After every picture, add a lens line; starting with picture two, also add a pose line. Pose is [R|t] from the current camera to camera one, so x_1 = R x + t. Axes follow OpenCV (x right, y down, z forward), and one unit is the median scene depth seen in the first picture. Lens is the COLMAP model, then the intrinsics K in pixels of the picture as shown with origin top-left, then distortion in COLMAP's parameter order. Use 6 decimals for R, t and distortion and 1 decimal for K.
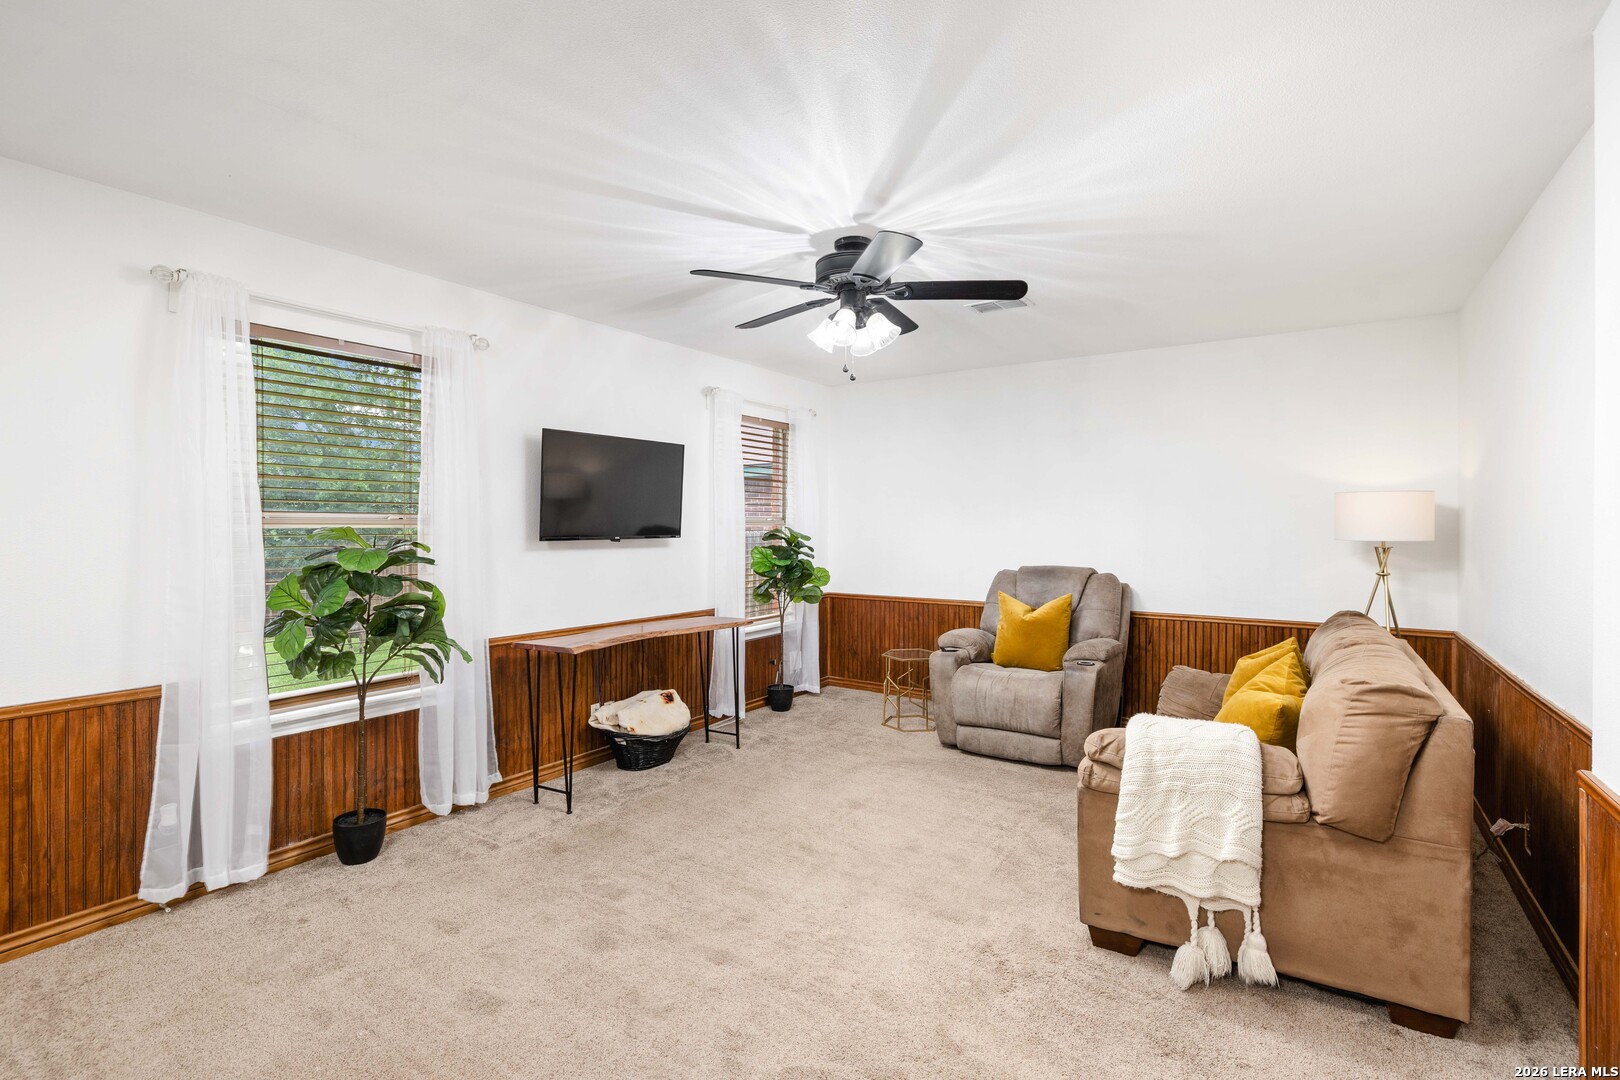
lens RADIAL K [[739.7, 0, 803.4], [0, 739.7, 531.0], [0, 0, 1]] dist [-0.002197, 0.001130]
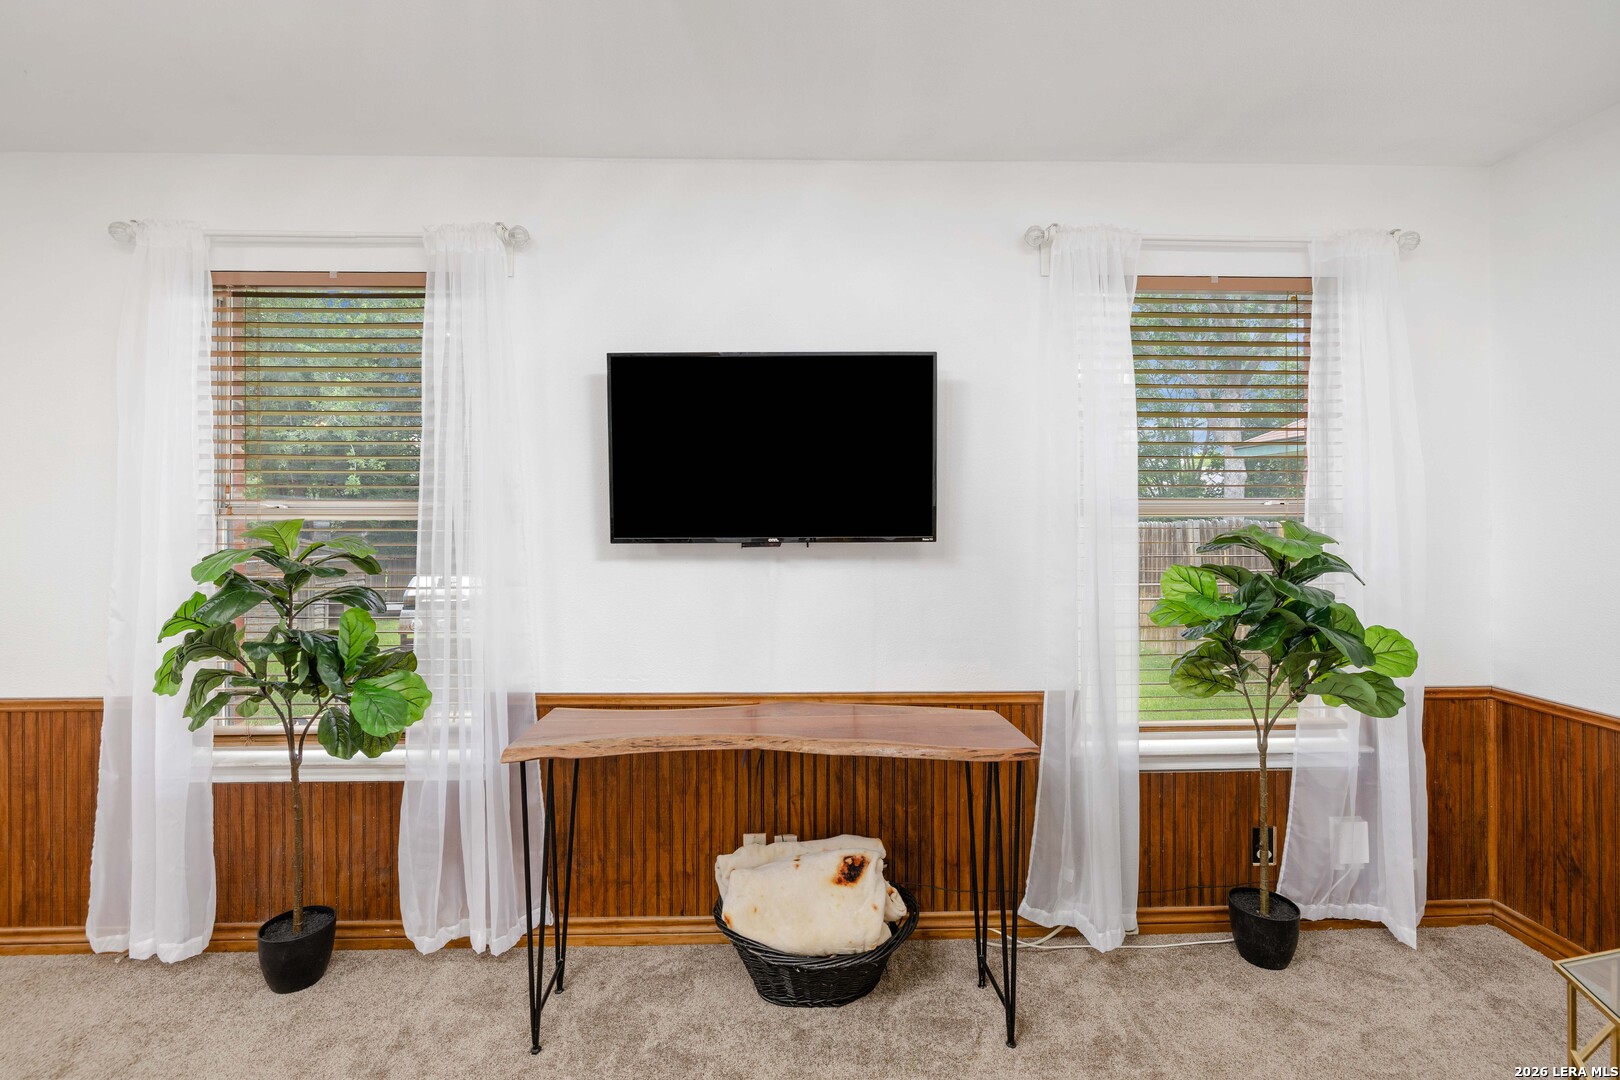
lens RADIAL K [[739.7, 0, 809.7], [0, 739.7, 546.0], [0, 0, 1]] dist [-0.002197, 0.001130]
pose [[0.590883, -0.015259, -0.806613, 0.256151], [-0.003859, 0.999756, -0.021741, 0.033753], [0.806748, 0.015959, 0.590680, 0.881573]]
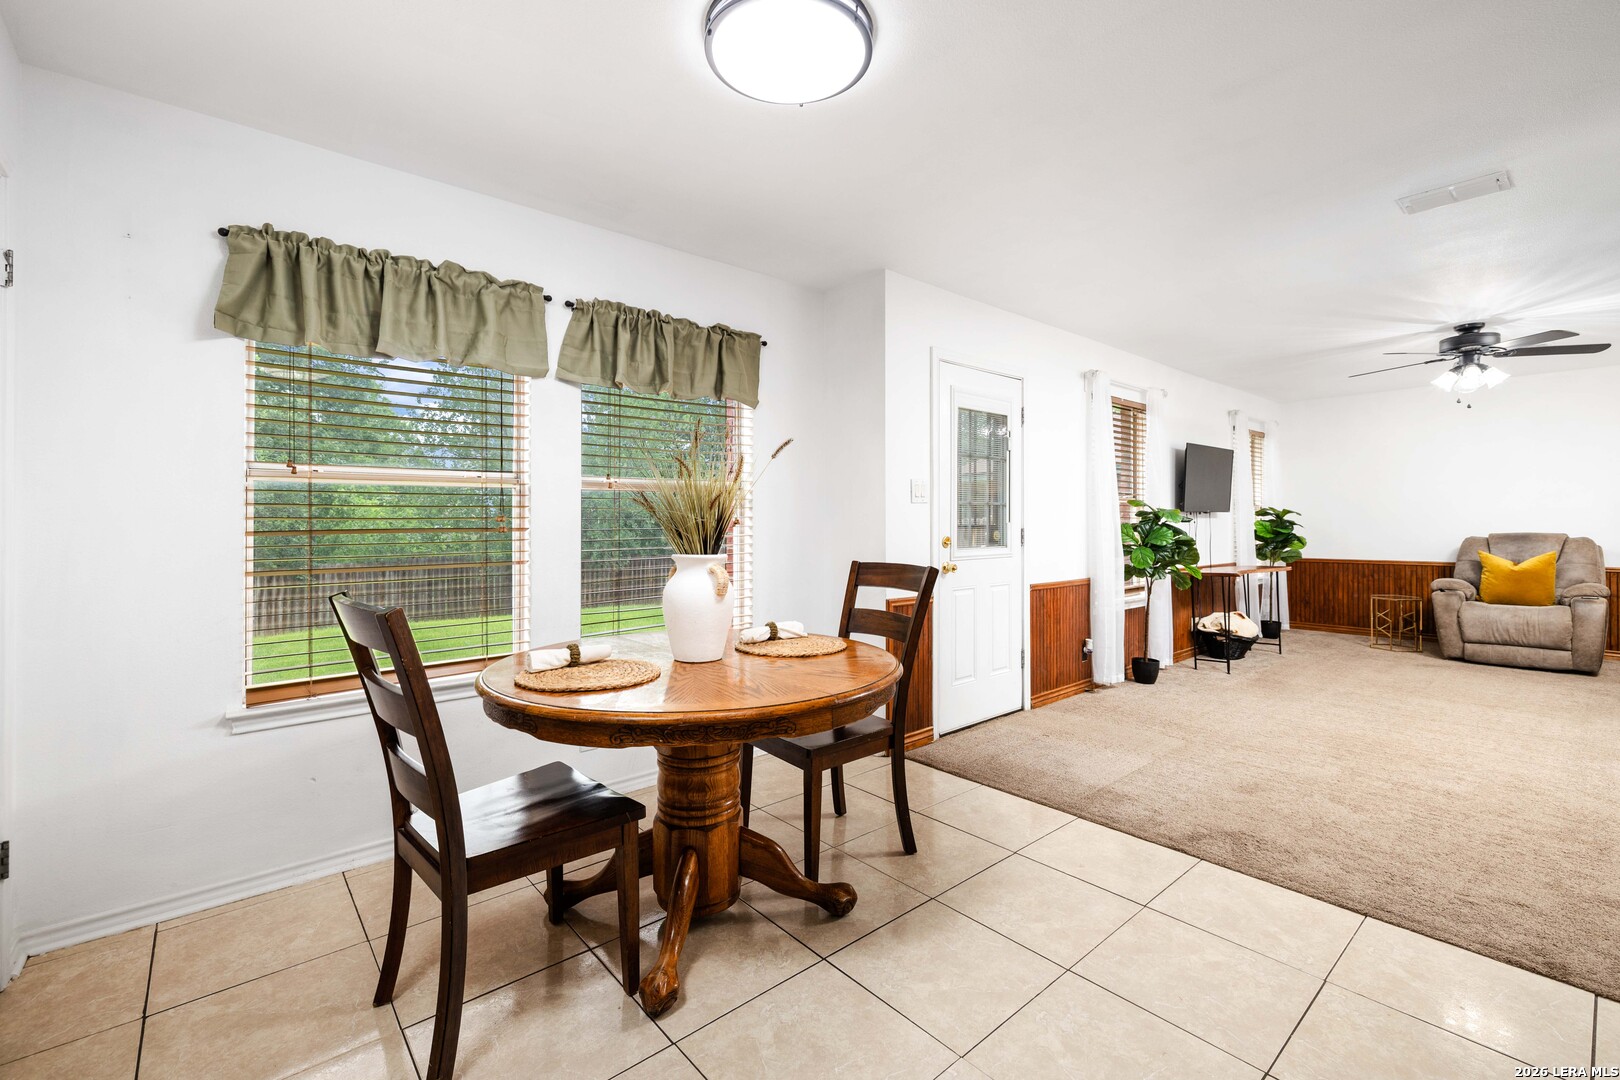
lens RADIAL K [[695.1, 0, 817.8], [0, 695.1, 519.1], [0, 0, 1]] dist [-0.001582, 0.000926]
pose [[0.967490, -0.005913, -0.252841, -0.838005], [0.002443, 0.999899, -0.014034, 0.056269], [0.252898, 0.012960, 0.967406, -0.763162]]
